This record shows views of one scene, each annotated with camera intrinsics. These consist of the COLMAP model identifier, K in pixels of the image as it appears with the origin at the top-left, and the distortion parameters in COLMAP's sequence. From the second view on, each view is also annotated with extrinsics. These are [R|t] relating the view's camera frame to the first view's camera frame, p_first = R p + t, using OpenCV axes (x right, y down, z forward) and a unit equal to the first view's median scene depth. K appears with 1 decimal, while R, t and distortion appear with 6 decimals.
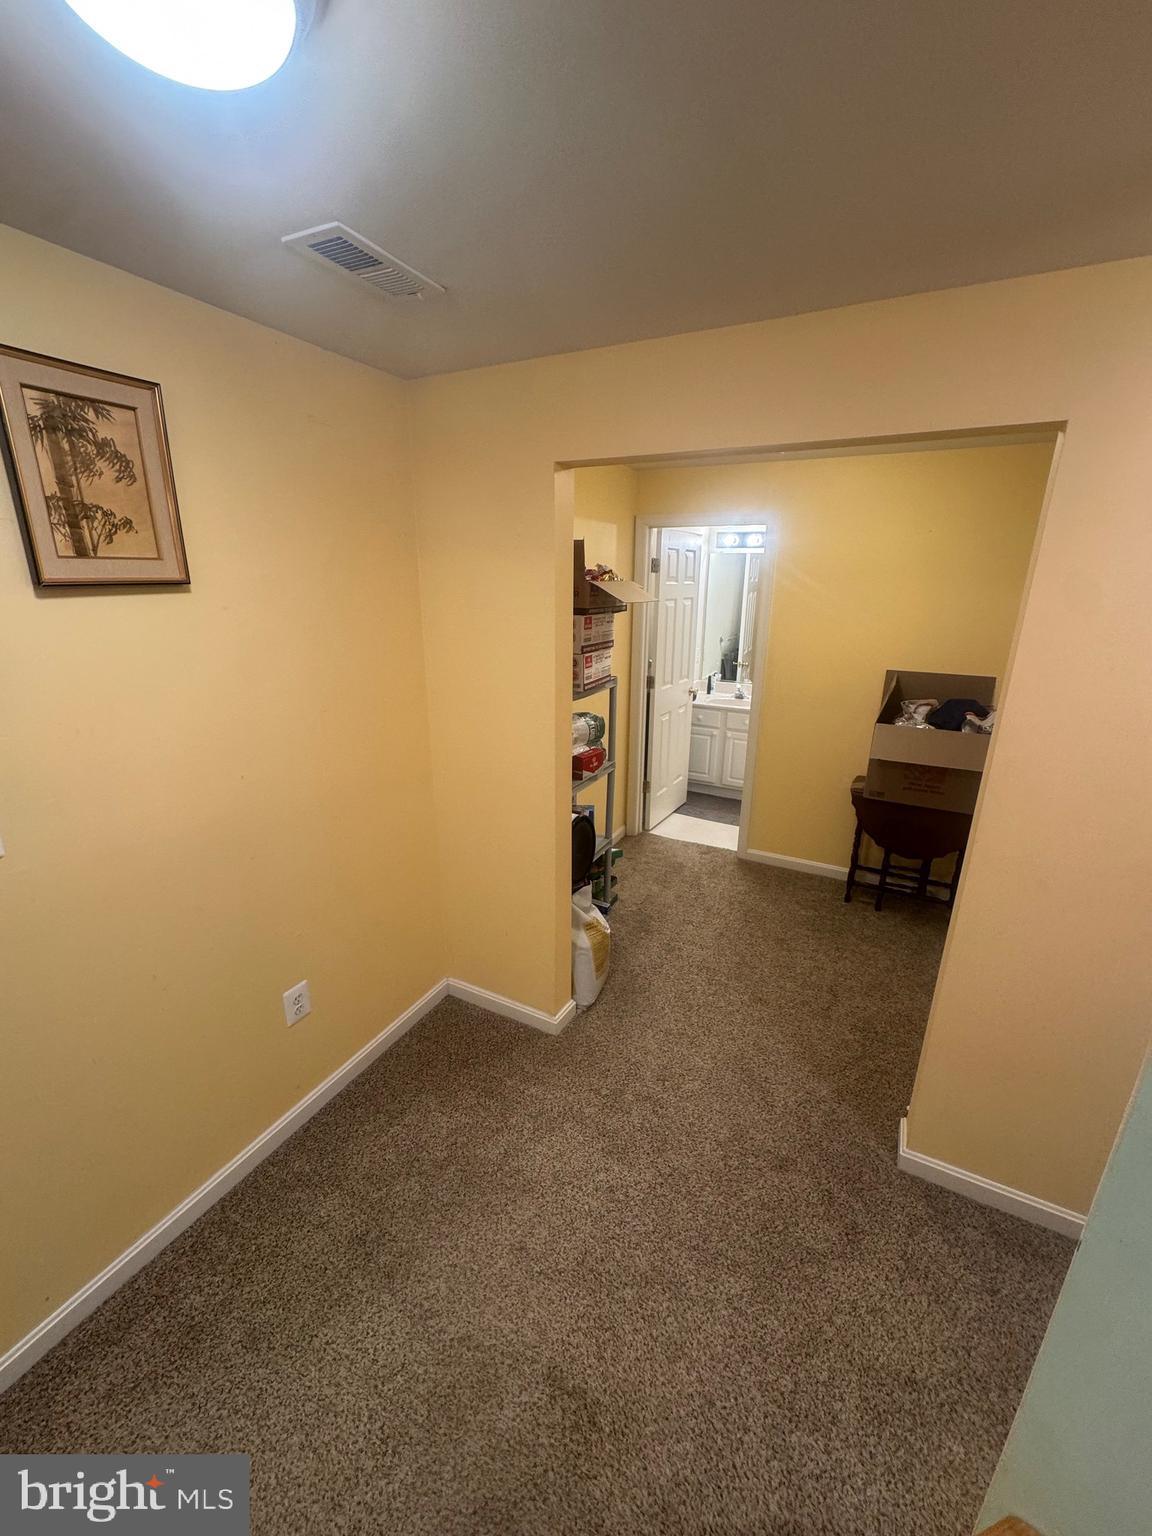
lens RADIAL K [[613.5, 0, 578.8], [0, 613.5, 764.4], [0, 0, 1]] dist [-0.001854, 0.000623]
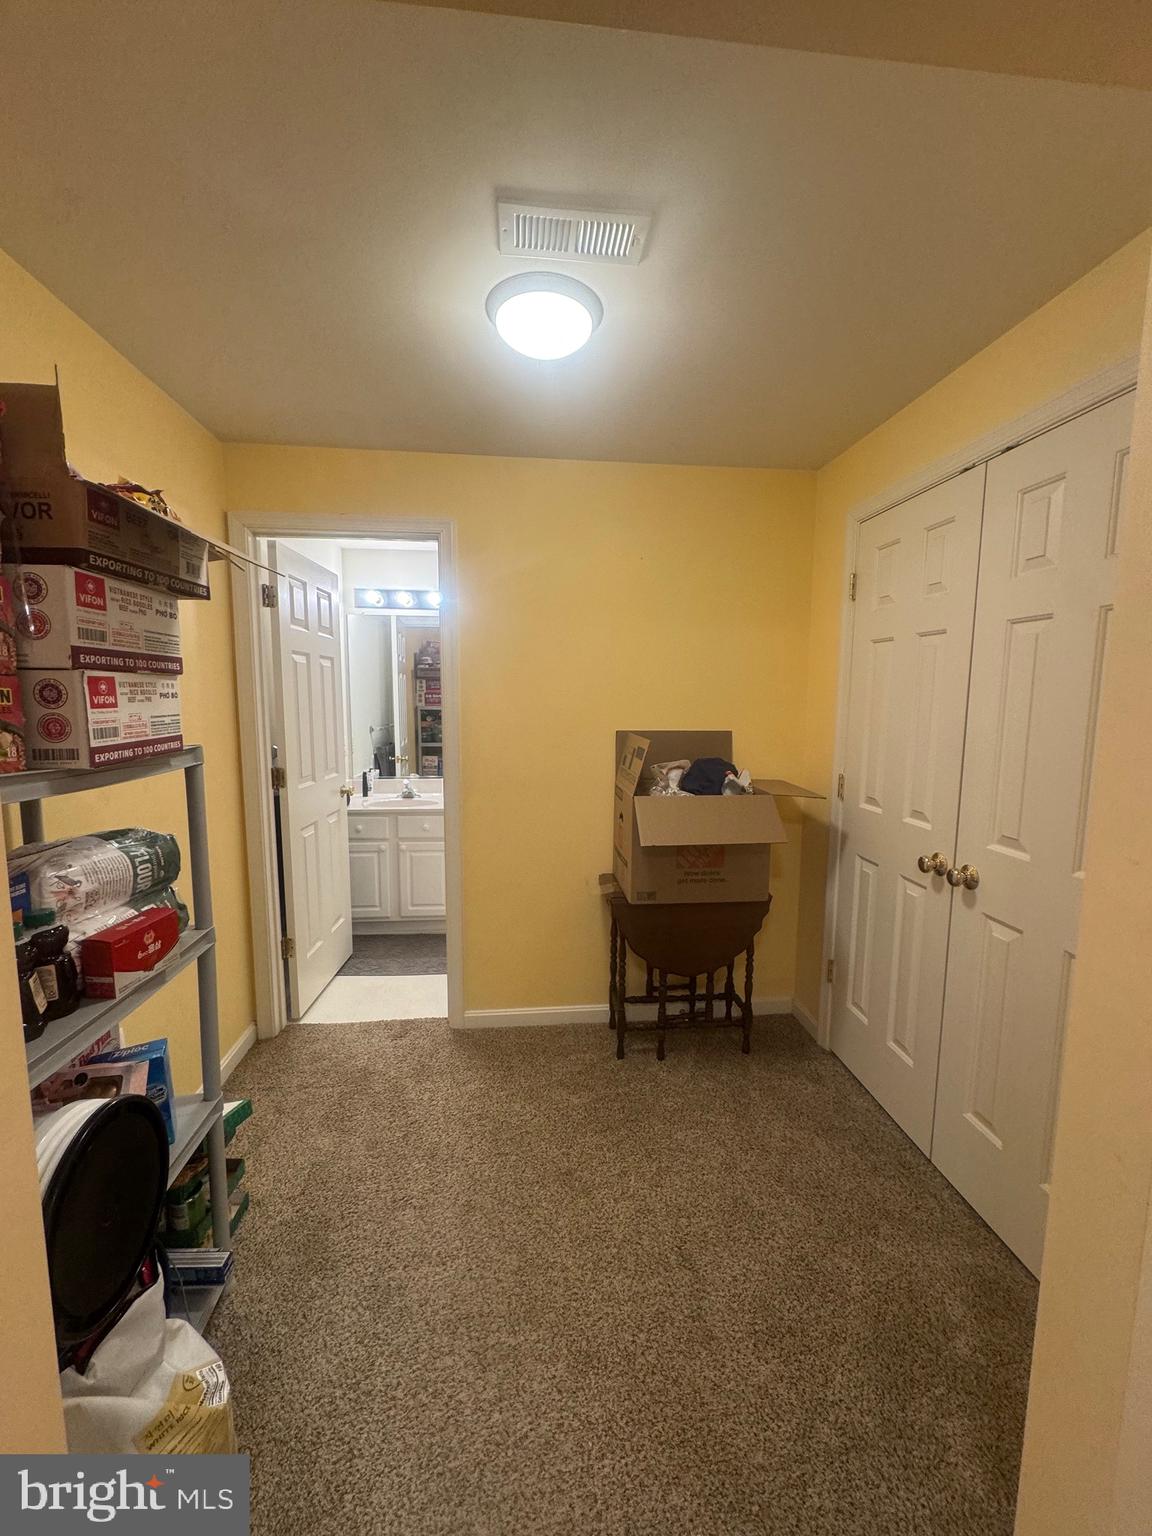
lens RADIAL K [[613.5, 0, 580.2], [0, 613.5, 765.5], [0, 0, 1]] dist [-0.001854, 0.000623]
pose [[0.834486, -0.063975, 0.547303, 0.037521], [0.162772, 0.977533, -0.133918, -0.014334], [-0.526440, 0.200838, 0.826151, 0.371963]]
